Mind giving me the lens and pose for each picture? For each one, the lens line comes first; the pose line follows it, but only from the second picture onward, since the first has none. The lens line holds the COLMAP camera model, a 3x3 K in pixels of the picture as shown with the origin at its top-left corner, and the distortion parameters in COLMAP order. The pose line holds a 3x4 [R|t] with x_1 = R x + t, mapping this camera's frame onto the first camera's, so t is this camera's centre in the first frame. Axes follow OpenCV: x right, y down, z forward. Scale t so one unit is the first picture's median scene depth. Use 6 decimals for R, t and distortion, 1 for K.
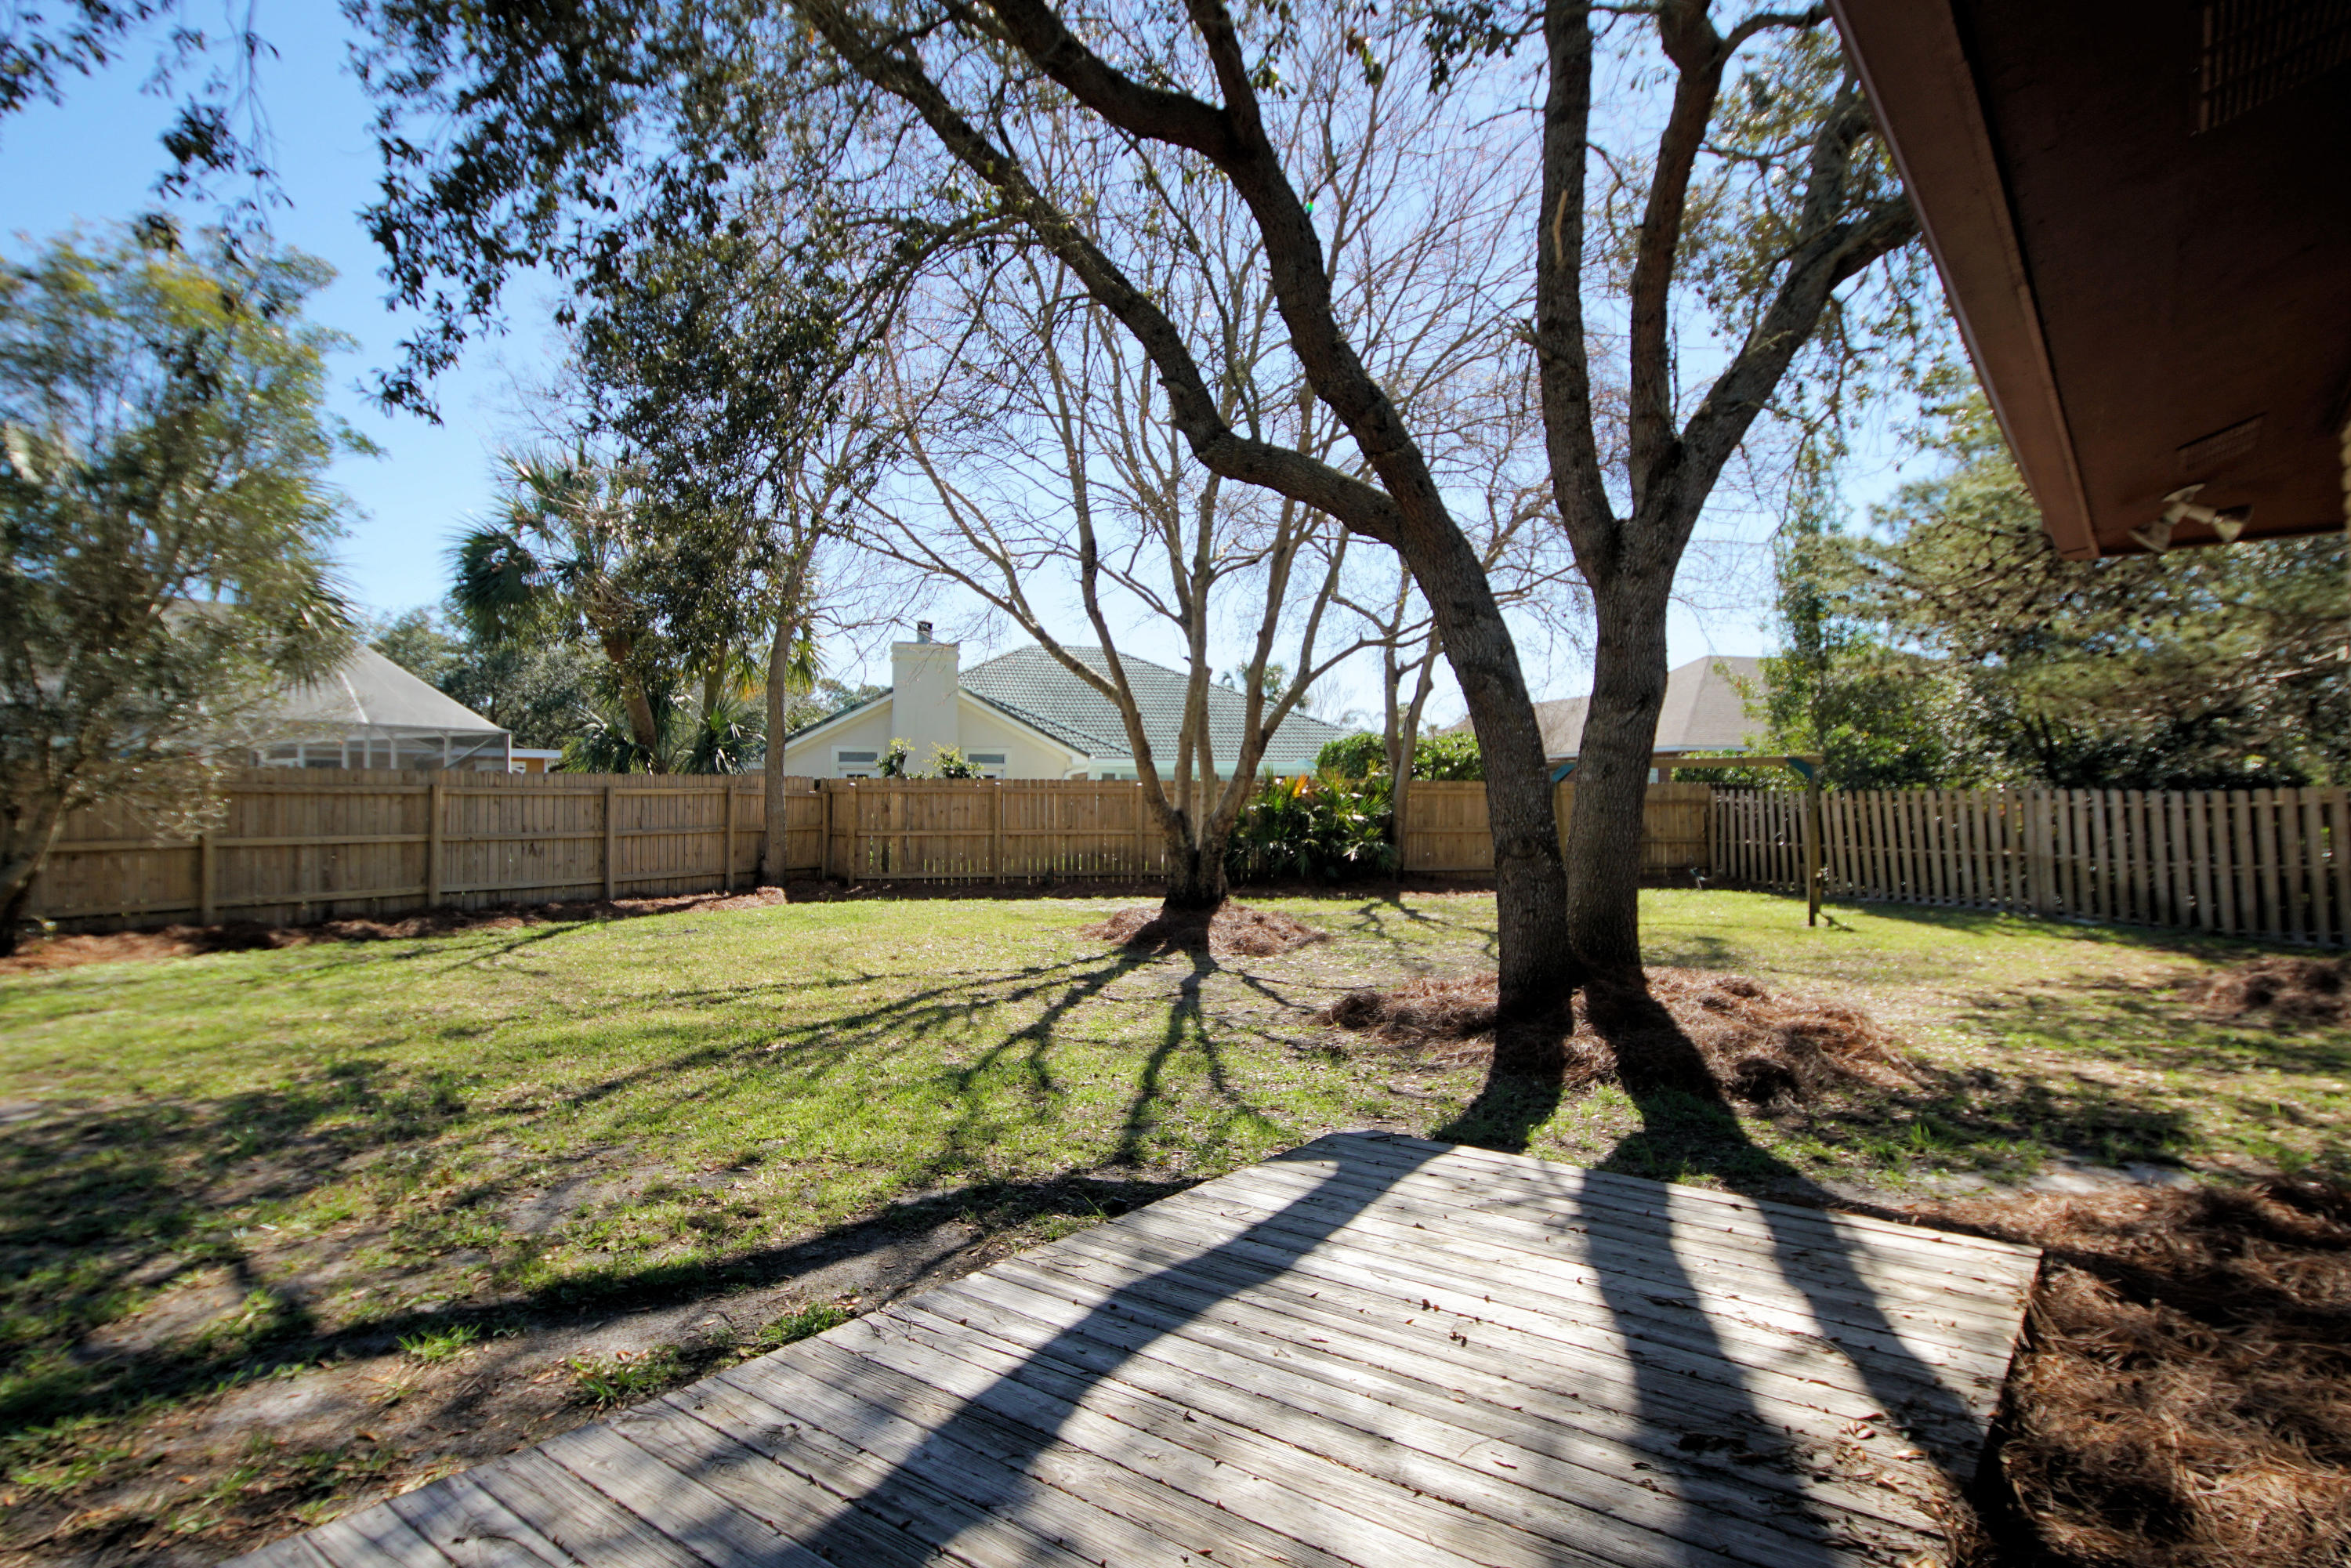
lens RADIAL K [[1258.4, 0, 1147.6], [0, 1258.4, 775.8], [0, 0, 1]] dist [0.040018, -0.035753]
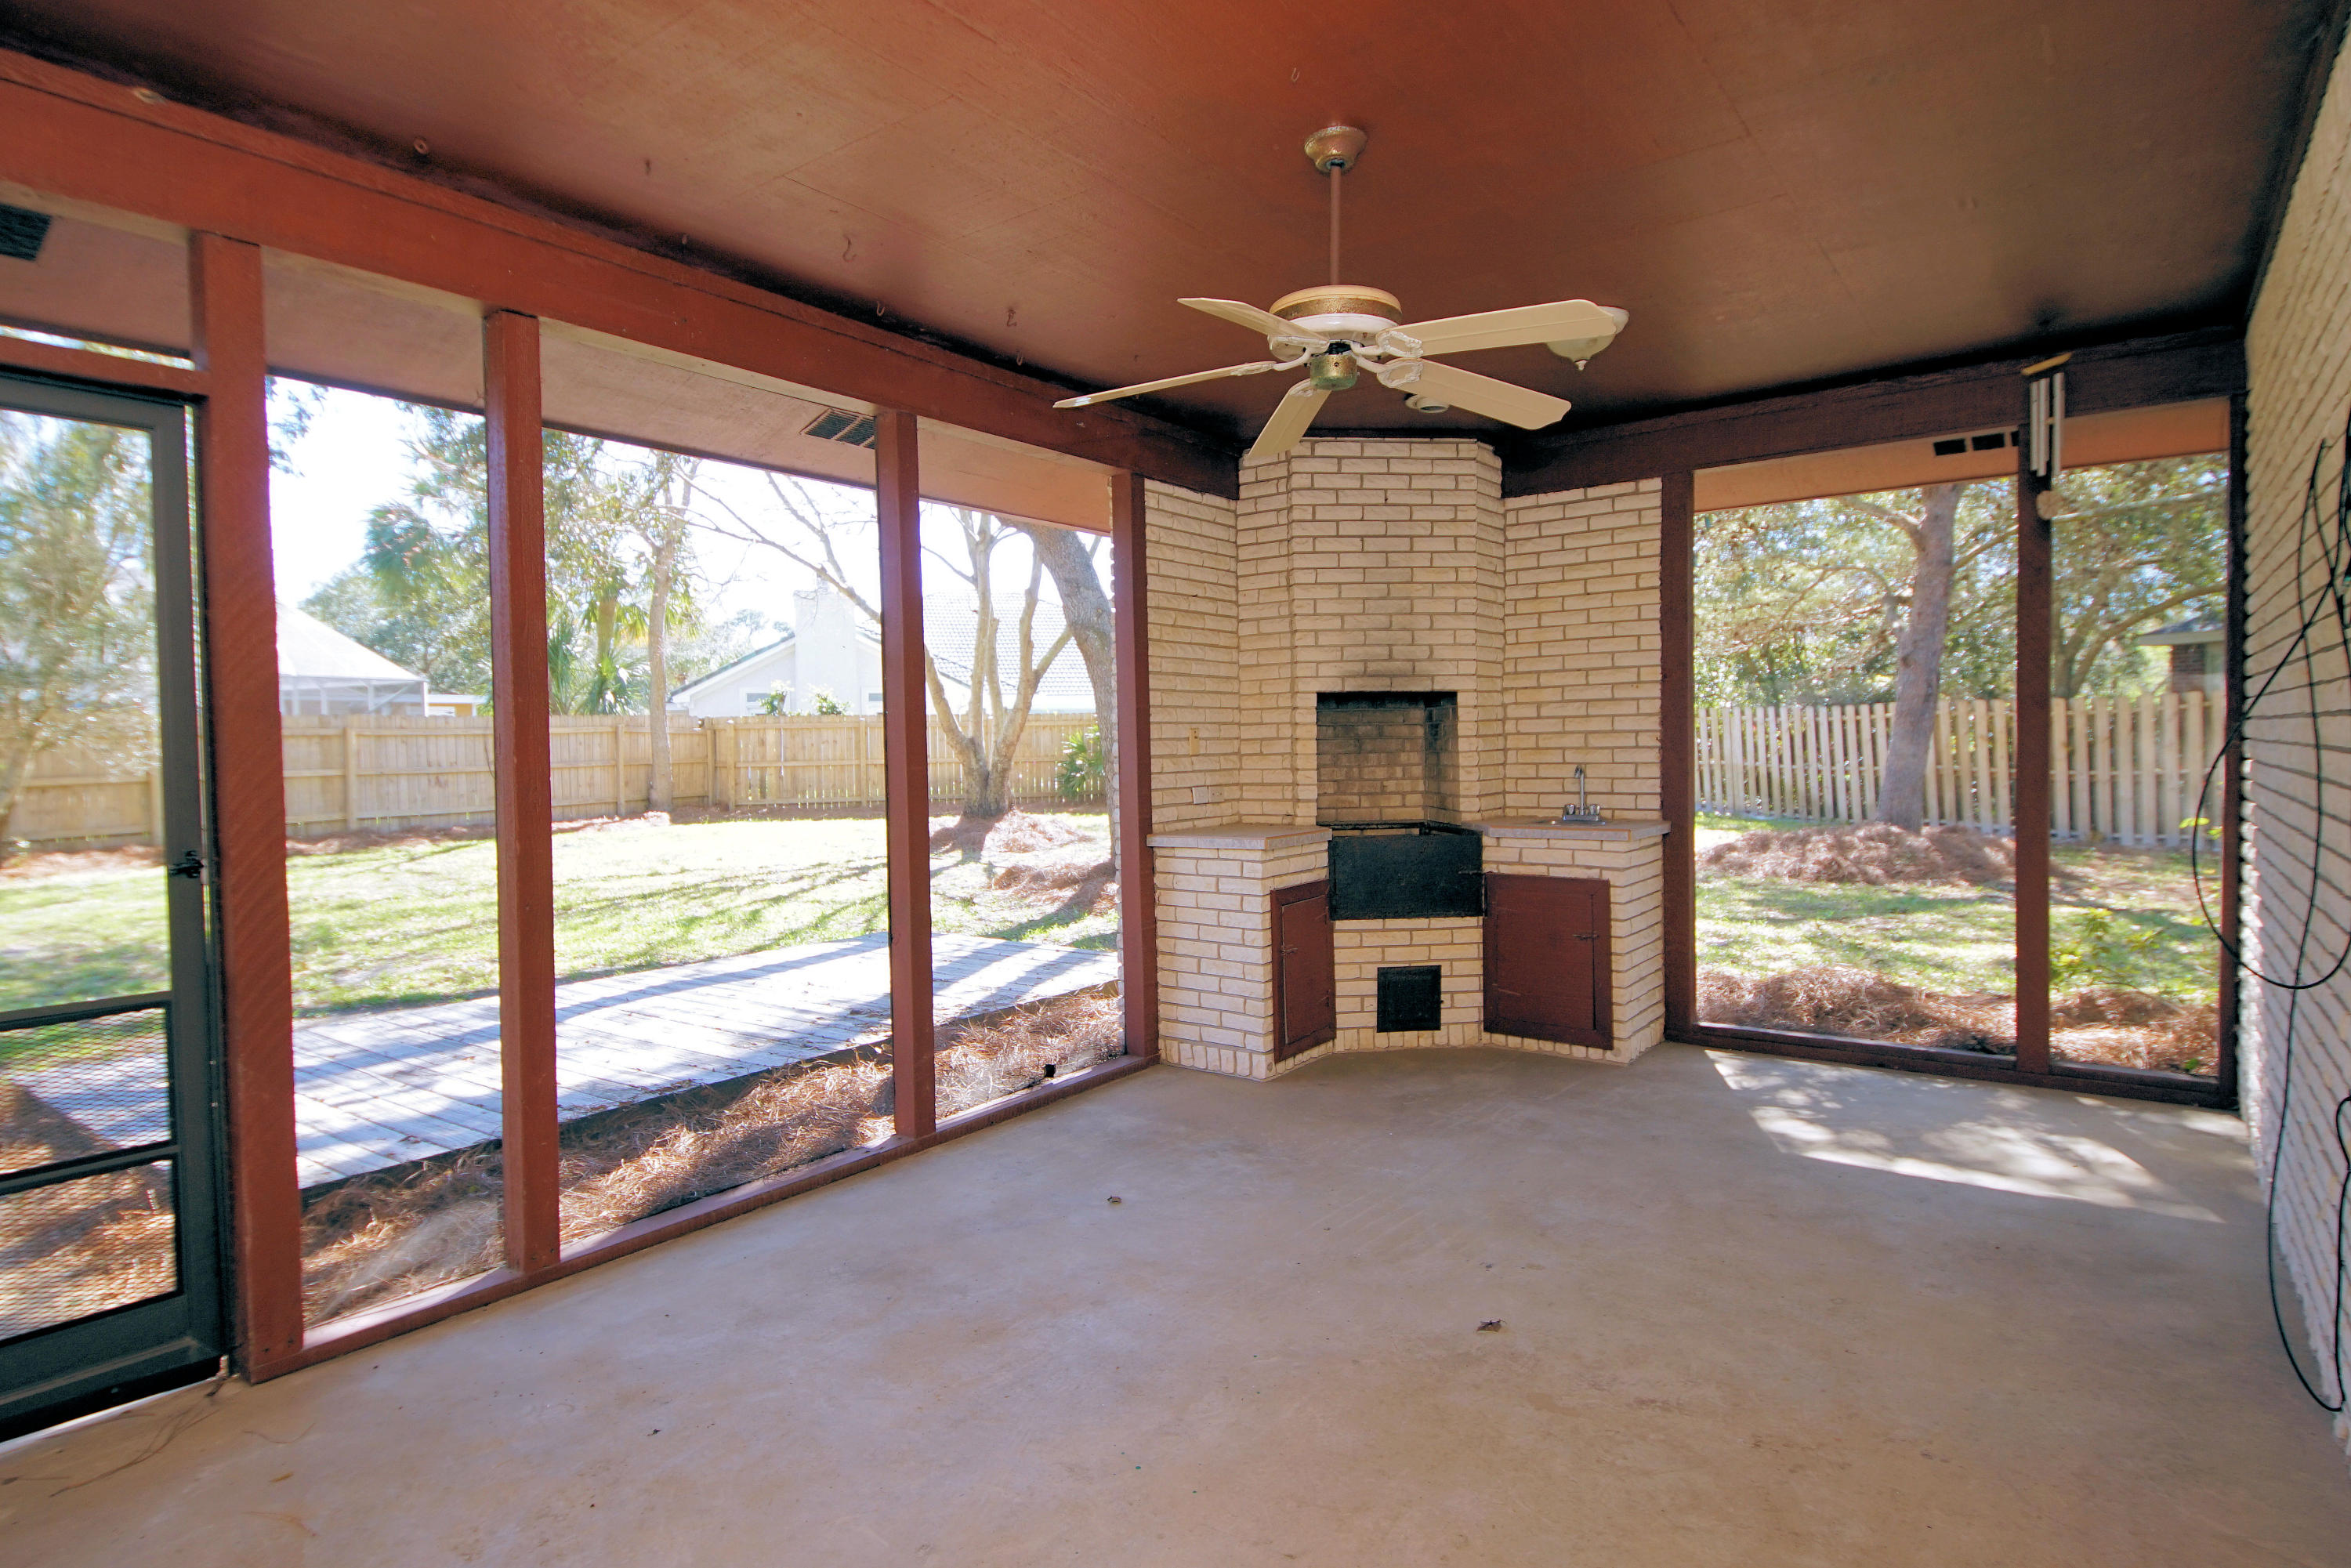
lens RADIAL K [[1258.4, 0, 1147.6], [0, 1258.4, 775.8], [0, 0, 1]] dist [0.040018, -0.035753]
pose [[0.999683, -0.017766, 0.017819, 0.155562], [0.016829, 0.998534, 0.051439, 0.003930], [-0.018707, -0.051122, 0.998517, -0.191300]]
